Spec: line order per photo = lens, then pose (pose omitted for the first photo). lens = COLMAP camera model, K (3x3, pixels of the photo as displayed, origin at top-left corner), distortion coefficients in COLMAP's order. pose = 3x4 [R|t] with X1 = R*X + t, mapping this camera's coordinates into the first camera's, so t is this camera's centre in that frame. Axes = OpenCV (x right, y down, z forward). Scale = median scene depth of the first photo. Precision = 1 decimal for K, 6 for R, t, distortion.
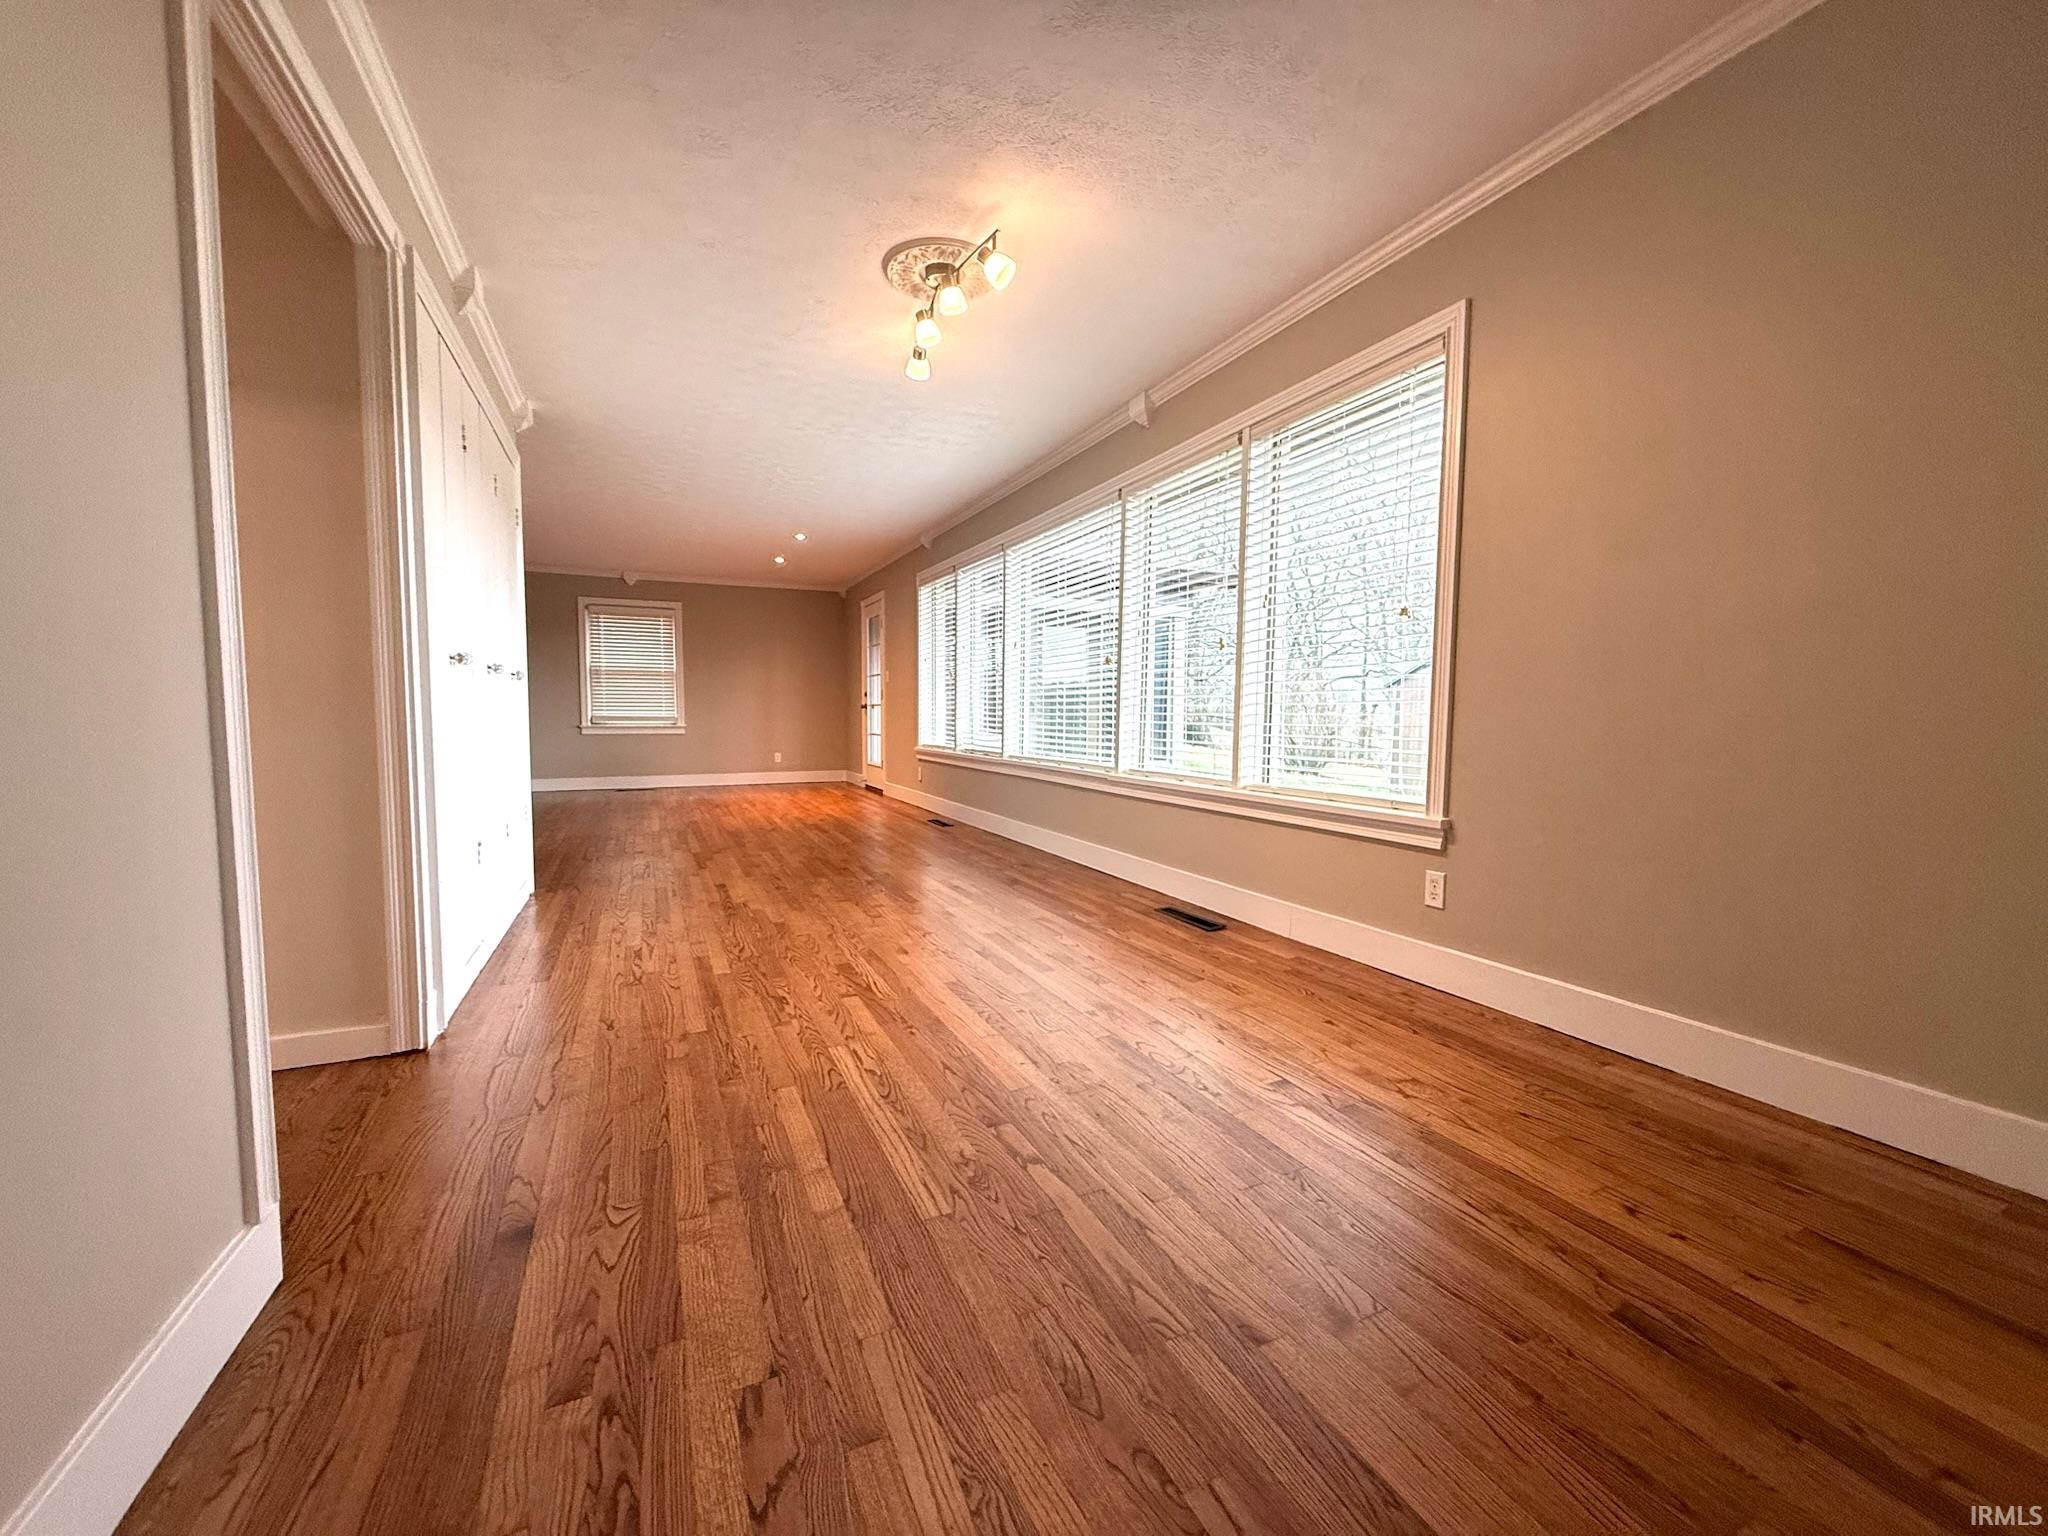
lens RADIAL K [[817.2, 0, 1025.9], [0, 817.2, 769.9], [0, 0, 1]] dist [-0.000198, 0.000020]
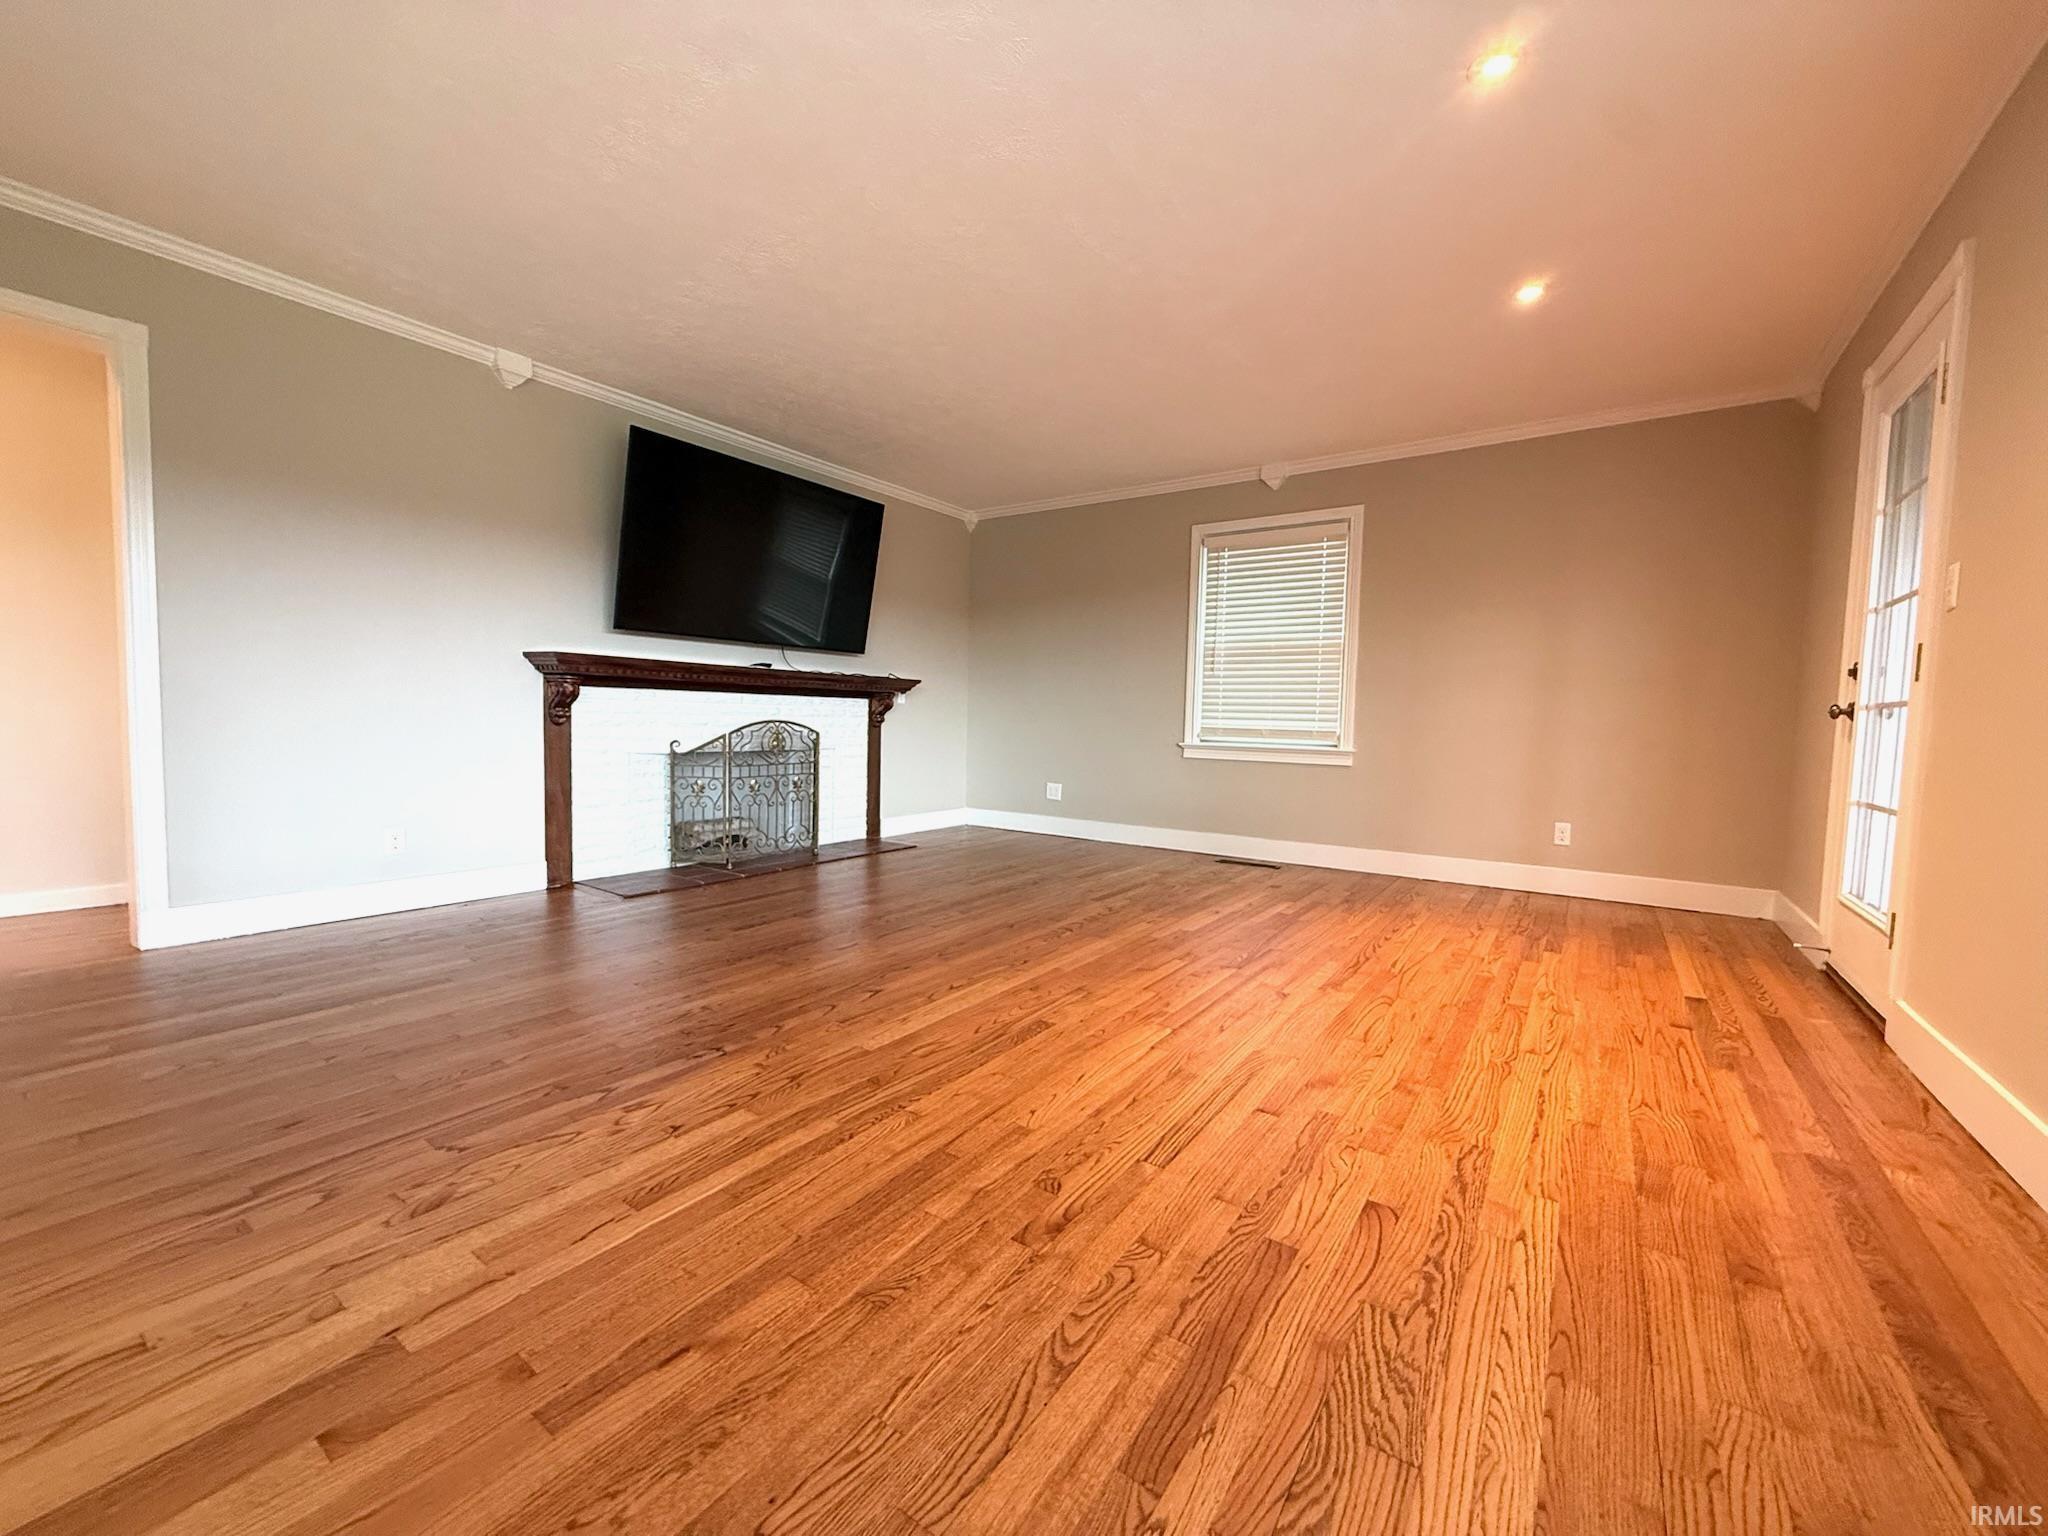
lens RADIAL K [[817.2, 0, 1019.7], [0, 817.2, 768.8], [0, 0, 1]] dist [-0.000198, 0.000020]
pose [[0.500466, 0.058848, -0.863754, -0.181960], [-0.079586, 0.996590, 0.021785, -0.080111], [0.862091, 0.057840, 0.503443, 1.224773]]
